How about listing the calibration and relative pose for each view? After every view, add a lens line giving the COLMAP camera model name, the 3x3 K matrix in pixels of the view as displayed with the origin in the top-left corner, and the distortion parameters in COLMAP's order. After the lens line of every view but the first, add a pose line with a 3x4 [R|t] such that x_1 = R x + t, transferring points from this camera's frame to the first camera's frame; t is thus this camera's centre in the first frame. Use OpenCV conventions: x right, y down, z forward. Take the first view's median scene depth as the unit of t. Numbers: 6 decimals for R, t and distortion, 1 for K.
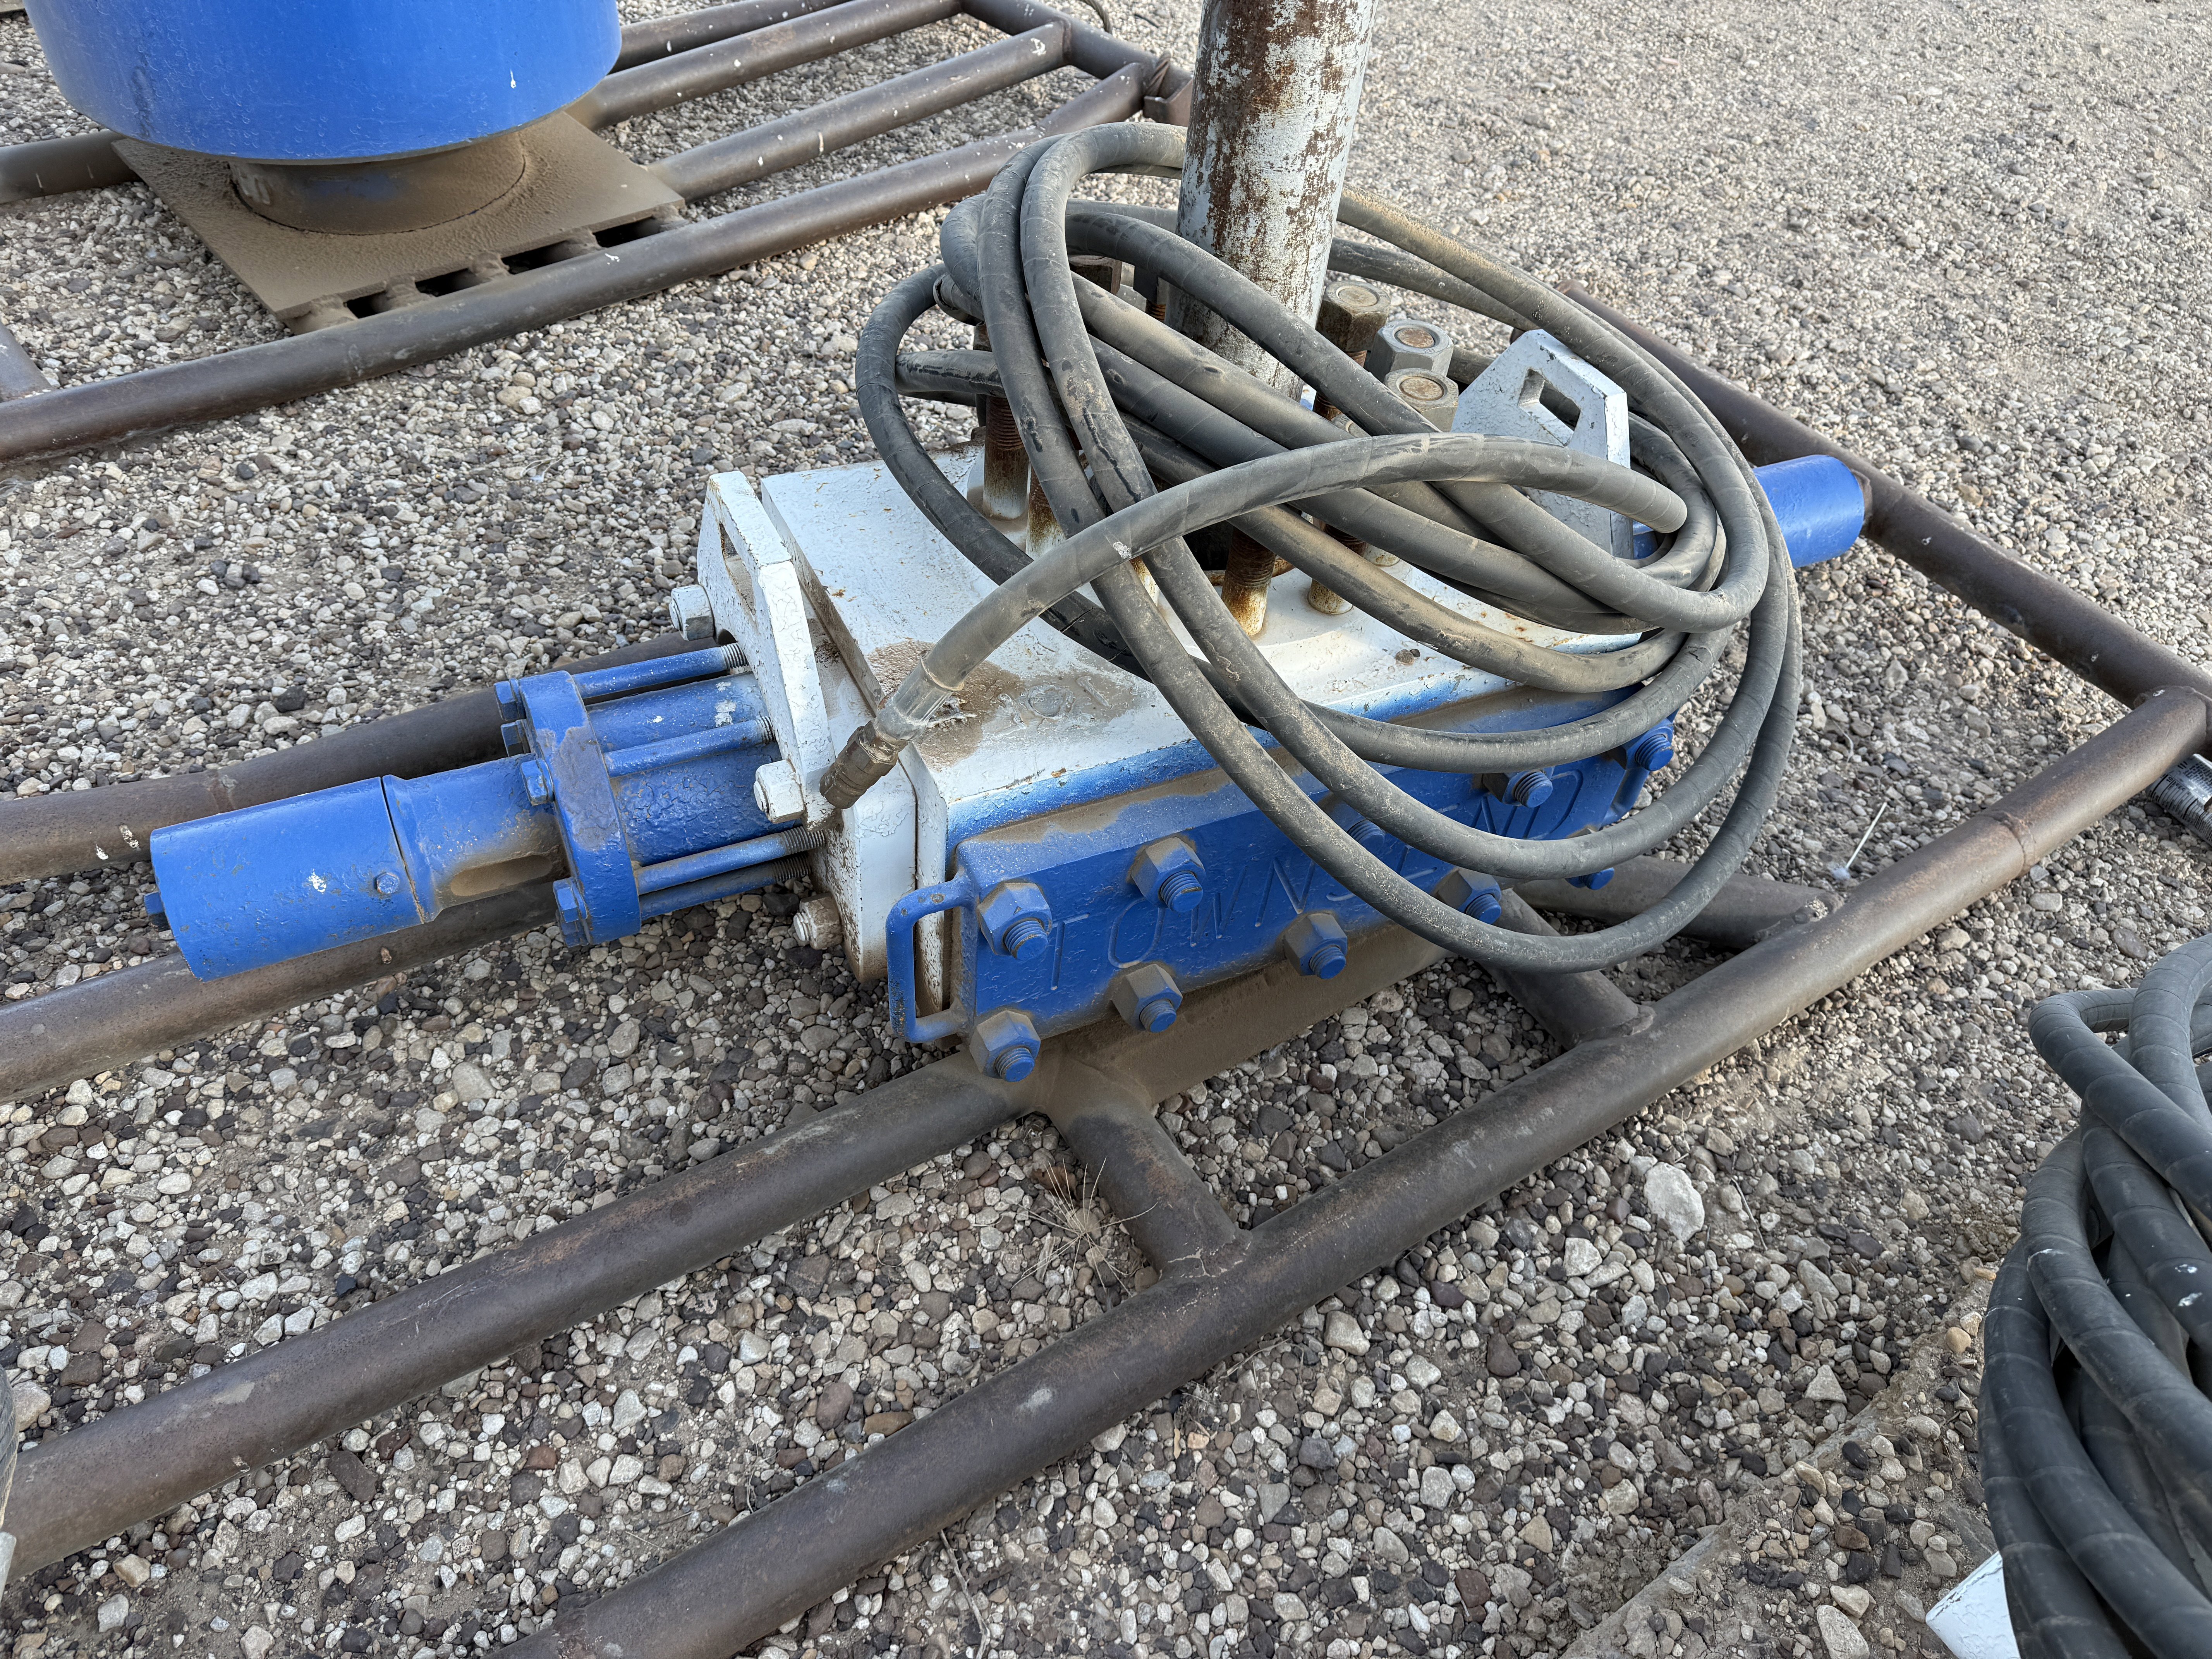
lens RADIAL K [[1573.8, 0, 1106.0], [0, 1573.8, 829.5], [0, 0, 1]] dist [0.011068, -0.022018]
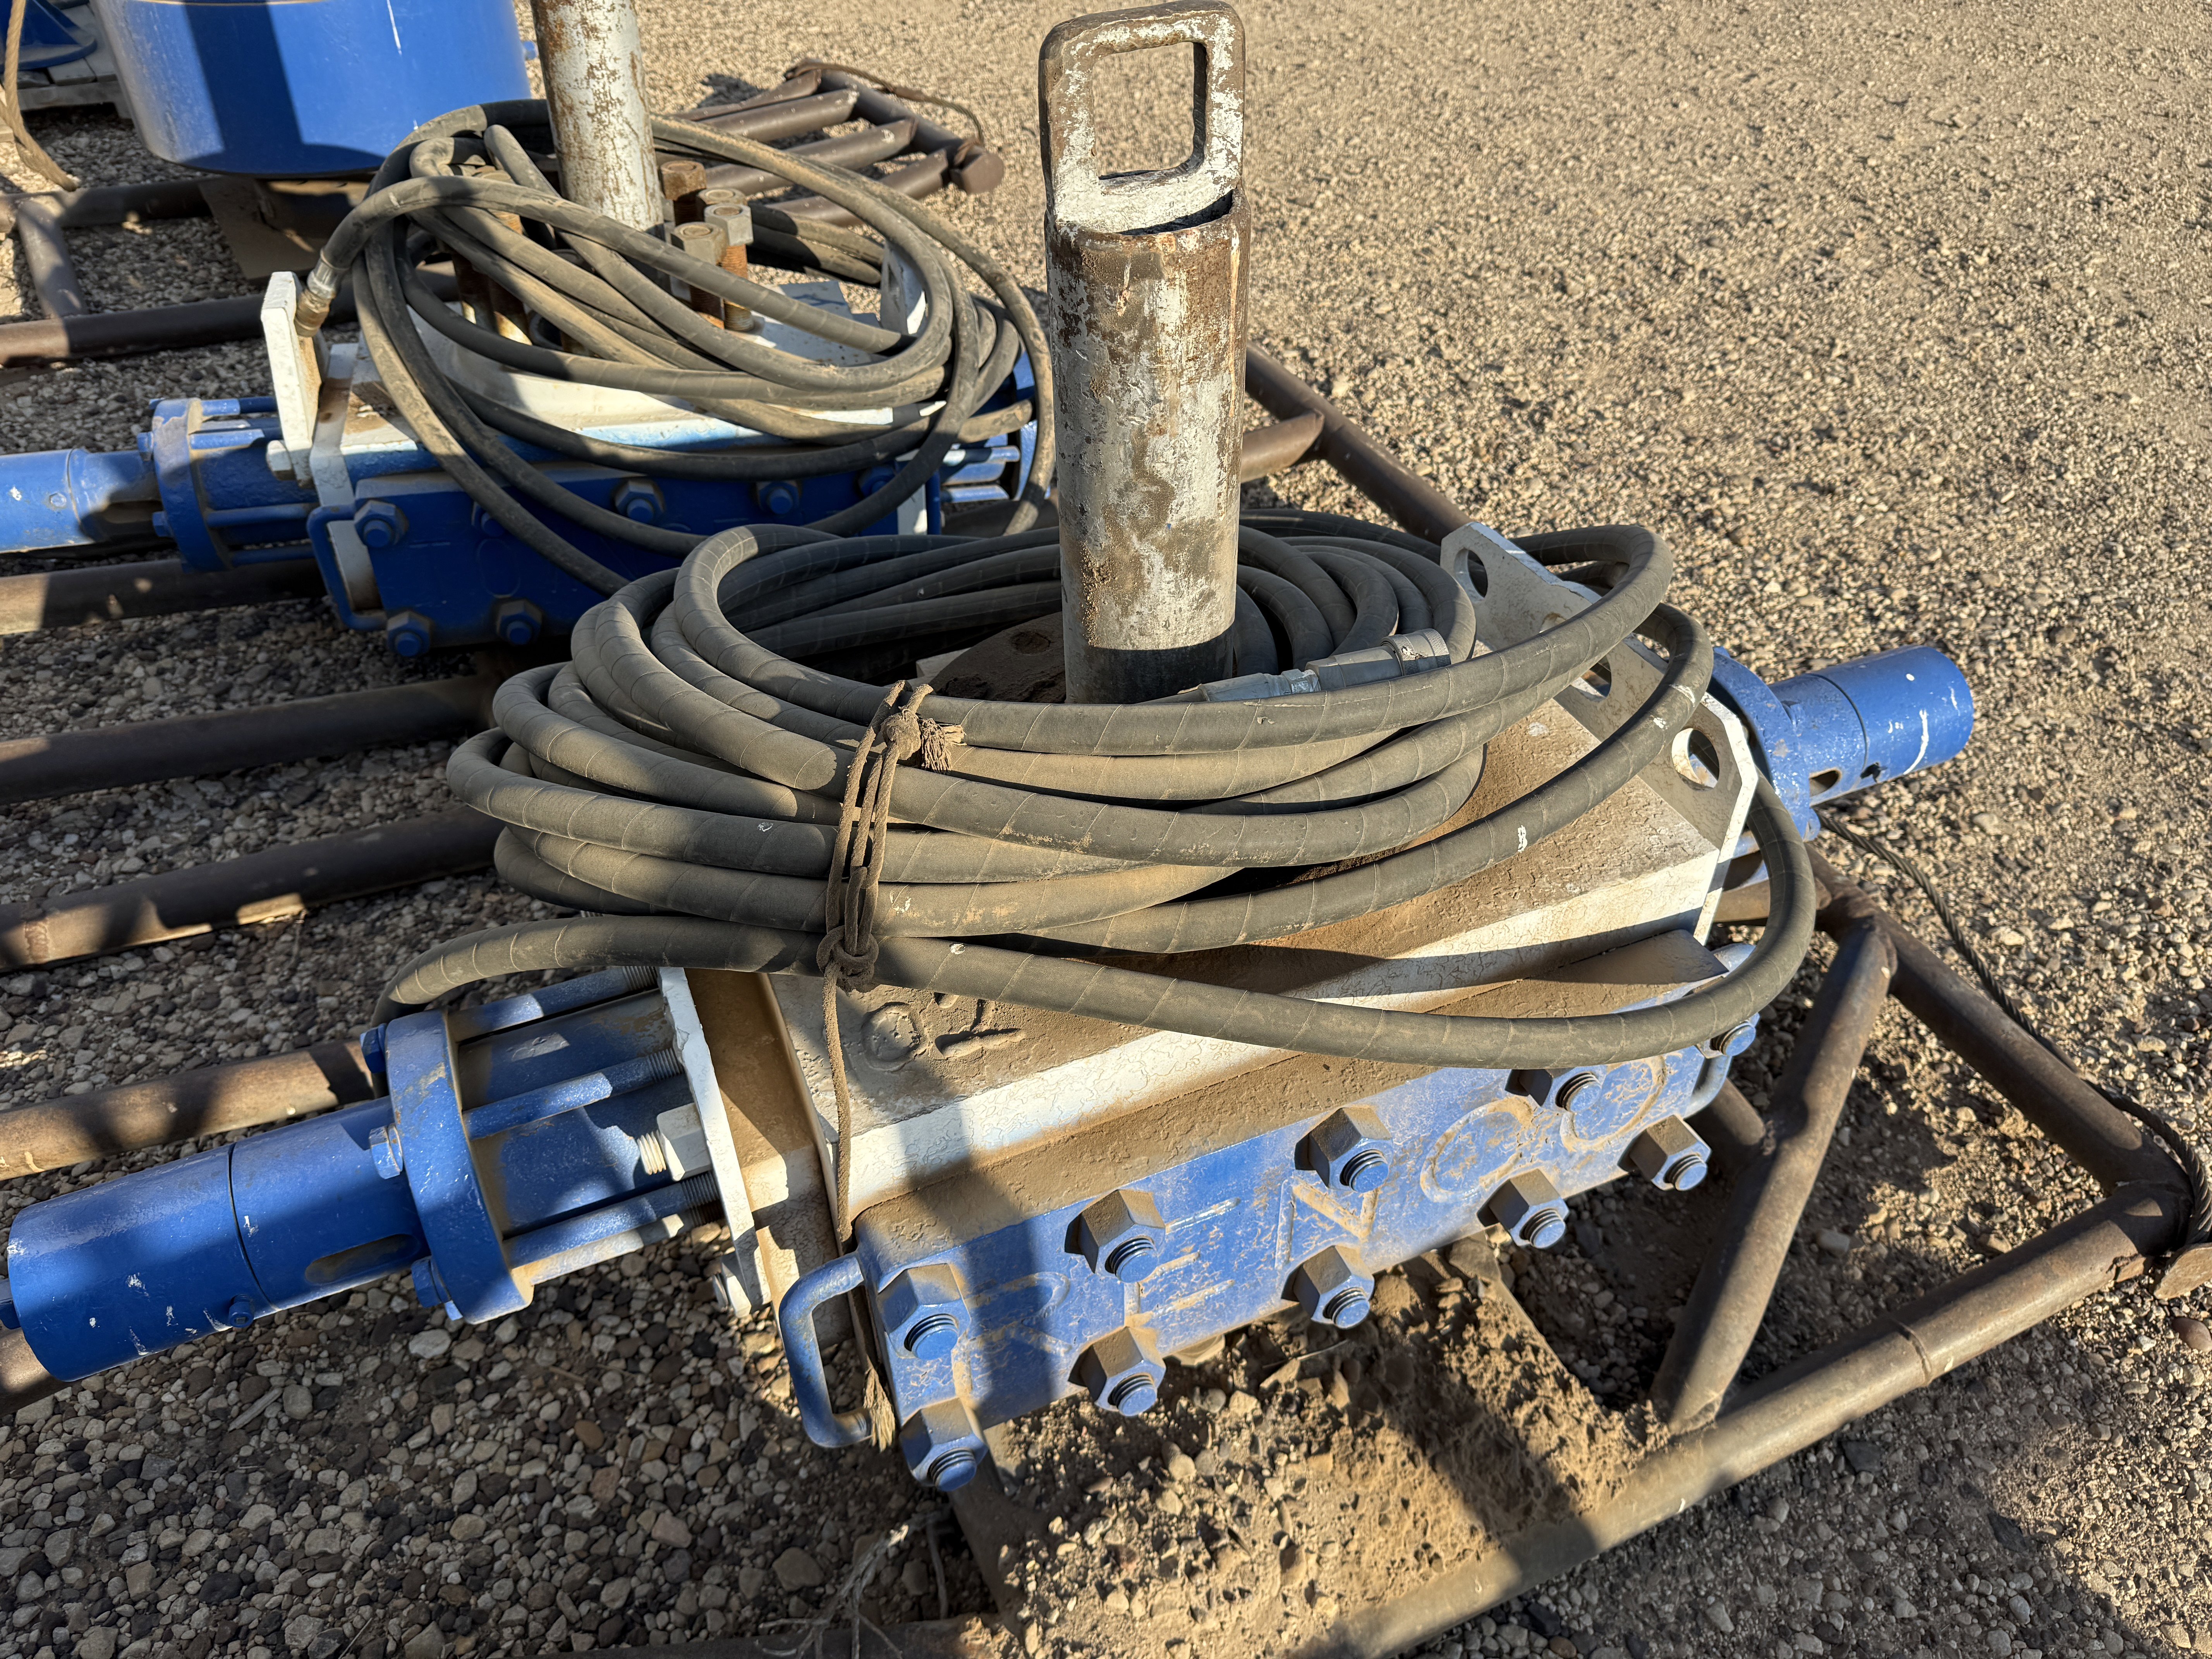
lens RADIAL K [[1573.8, 0, 1106.0], [0, 1573.8, 829.5], [0, 0, 1]] dist [0.011068, -0.022018]
pose [[0.983141, 0.070790, -0.168589, 0.762541], [-0.089679, 0.990185, -0.107196, 0.368766], [0.159346, 0.120508, 0.979840, -0.338397]]
